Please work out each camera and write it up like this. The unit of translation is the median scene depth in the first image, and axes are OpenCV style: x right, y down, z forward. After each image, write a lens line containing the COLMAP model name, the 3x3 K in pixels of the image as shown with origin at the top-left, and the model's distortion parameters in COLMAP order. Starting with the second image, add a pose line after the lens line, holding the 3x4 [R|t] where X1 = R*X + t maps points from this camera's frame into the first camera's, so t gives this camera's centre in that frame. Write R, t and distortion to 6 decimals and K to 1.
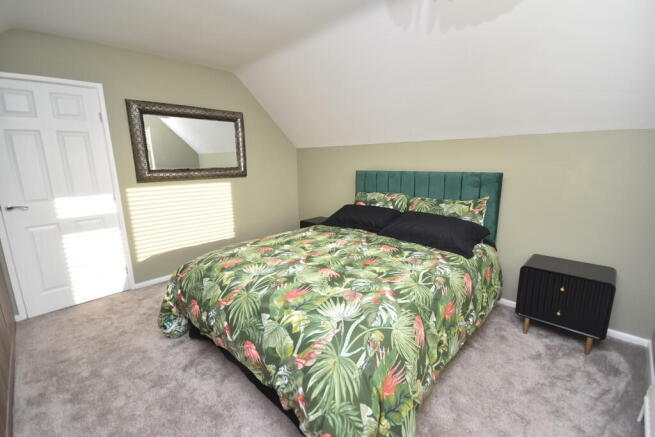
lens RADIAL K [[286.4, 0, 328.2], [0, 286.4, 216.1], [0, 0, 1]] dist [-0.002621, 0.000010]
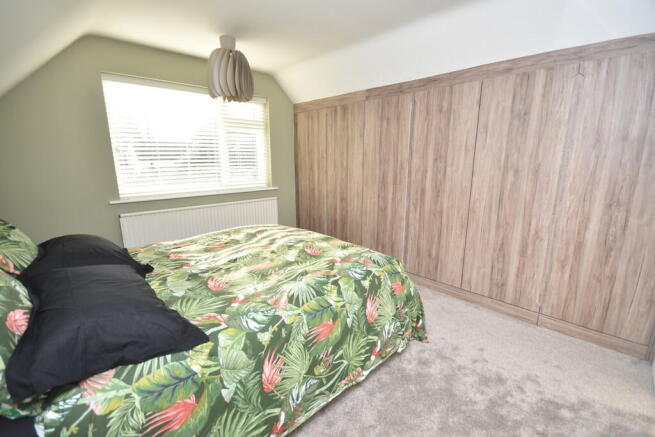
lens RADIAL K [[286.4, 0, 323.2], [0, 286.4, 217.1], [0, 0, 1]] dist [-0.002621, 0.000010]
pose [[-0.998602, 0.003882, 0.052715, -0.246867], [0.024593, 0.916898, 0.398363, -0.290937], [-0.046788, 0.399103, -0.915712, 1.491593]]
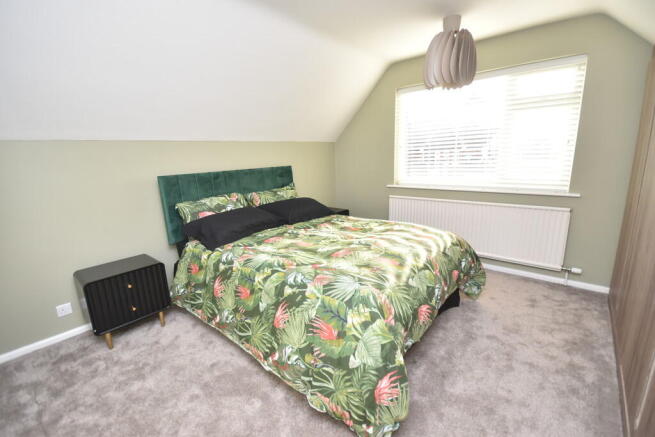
lens RADIAL K [[286.4, 0, 325.6], [0, 286.4, 217.1], [0, 0, 1]] dist [-0.002621, 0.000010]
pose [[-0.057895, -0.198831, 0.978322, -0.872117], [0.236002, 0.949464, 0.206932, -0.152471], [-0.970026, 0.242866, -0.008045, 0.852132]]
